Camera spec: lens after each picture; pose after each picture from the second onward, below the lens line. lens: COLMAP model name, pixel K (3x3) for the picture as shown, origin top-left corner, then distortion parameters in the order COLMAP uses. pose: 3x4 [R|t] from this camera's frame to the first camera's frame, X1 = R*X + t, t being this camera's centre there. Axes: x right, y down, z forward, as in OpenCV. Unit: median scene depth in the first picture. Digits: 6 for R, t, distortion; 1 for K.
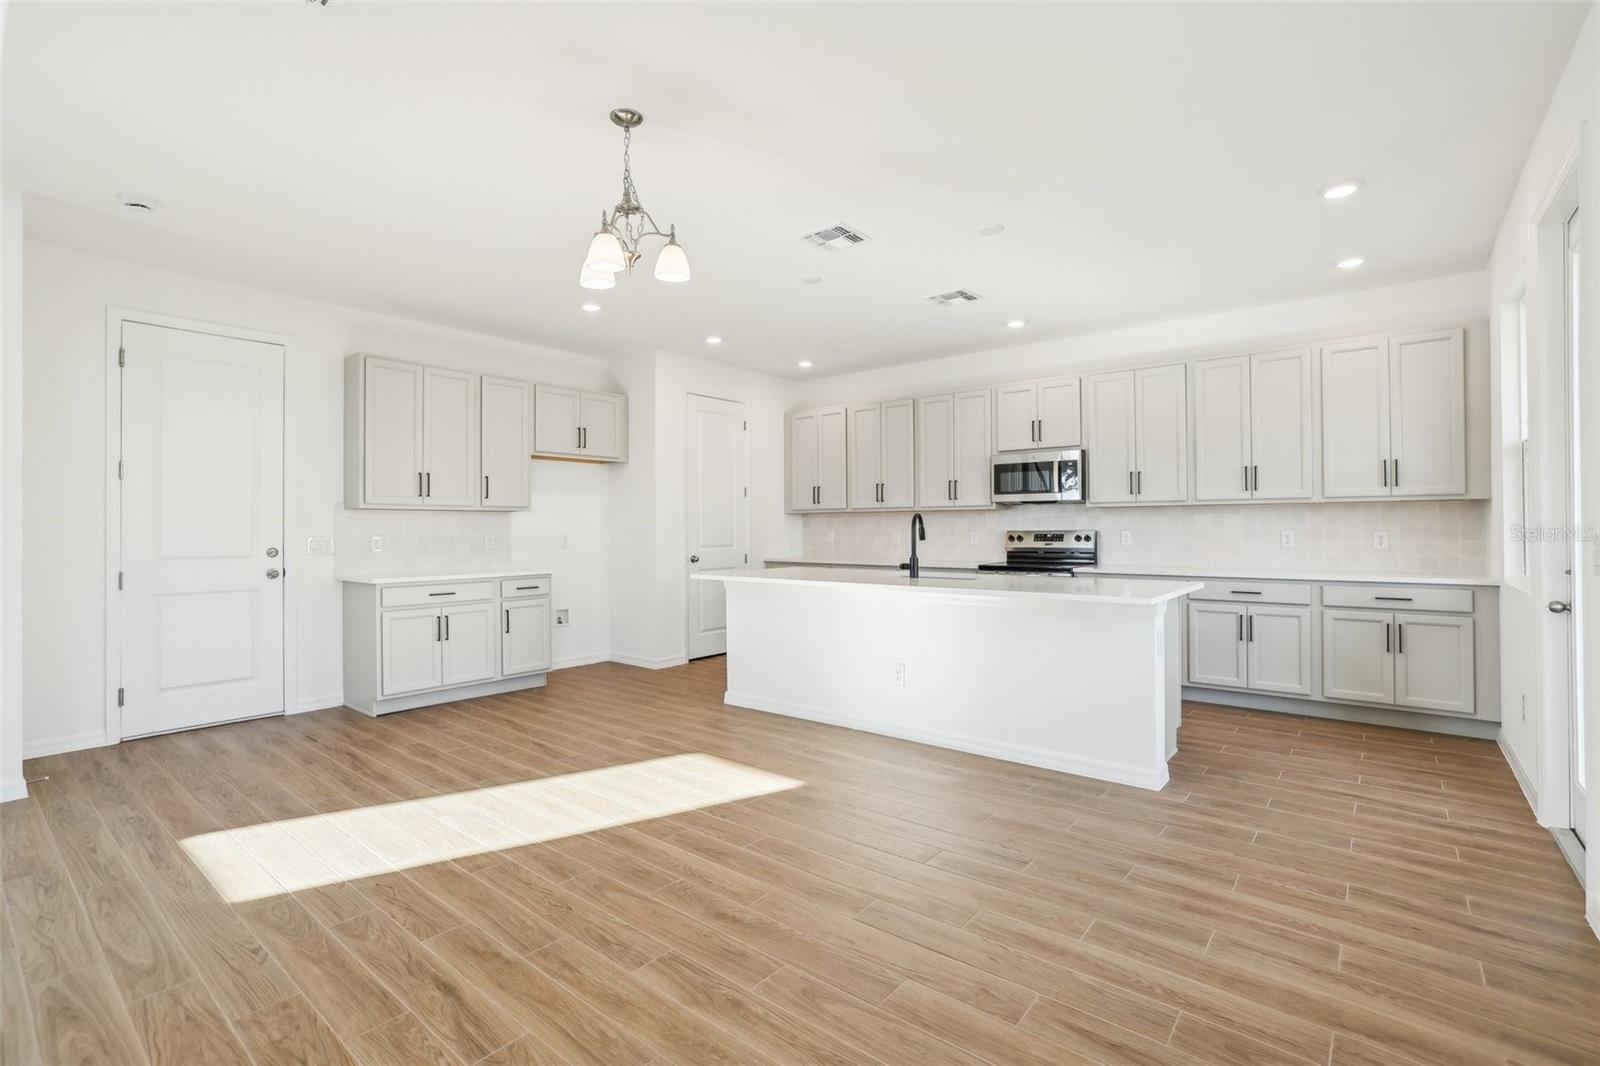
lens RADIAL K [[738.7, 0, 789.5], [0, 738.7, 525.4], [0, 0, 1]] dist [-0.024002, 0.001454]
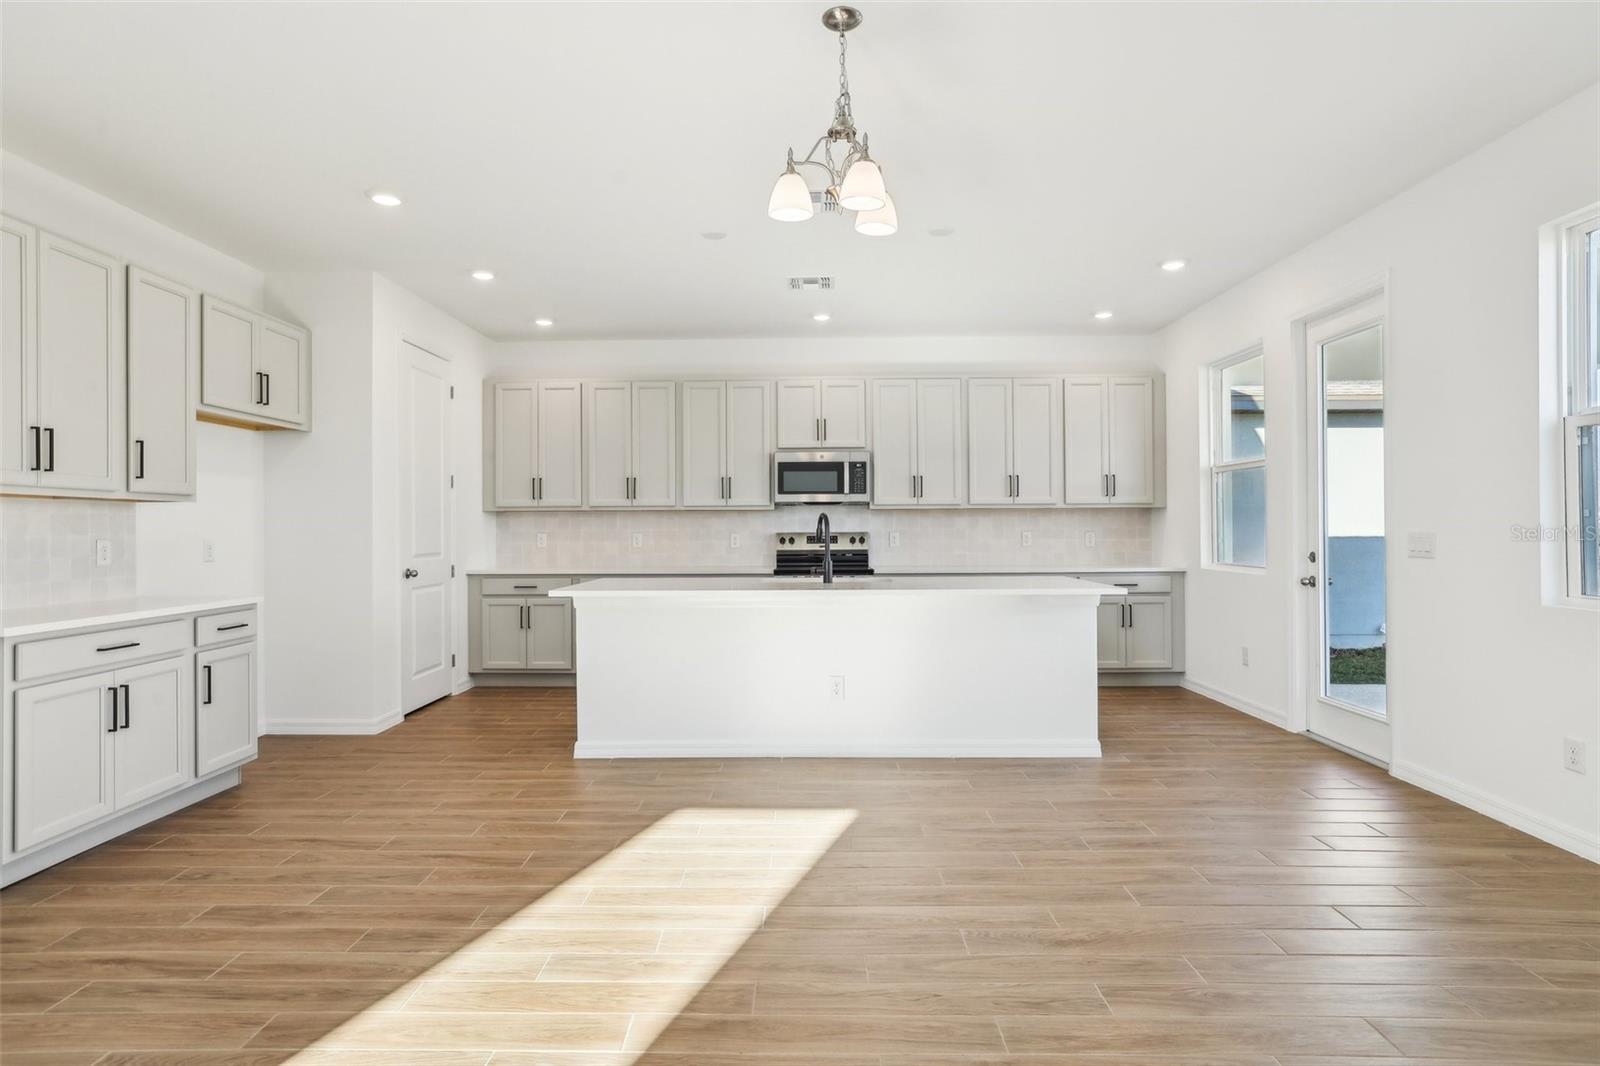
lens RADIAL K [[855.2, 0, 792.8], [0, 855.2, 528.8], [0, 0, 1]] dist [-0.012954, 0.007474]
pose [[0.778100, 0.000301, 0.628141, -0.480366], [-0.000715, 1.000000, 0.000407, 0.002708], [-0.628140, -0.000766, 0.778100, 0.172369]]
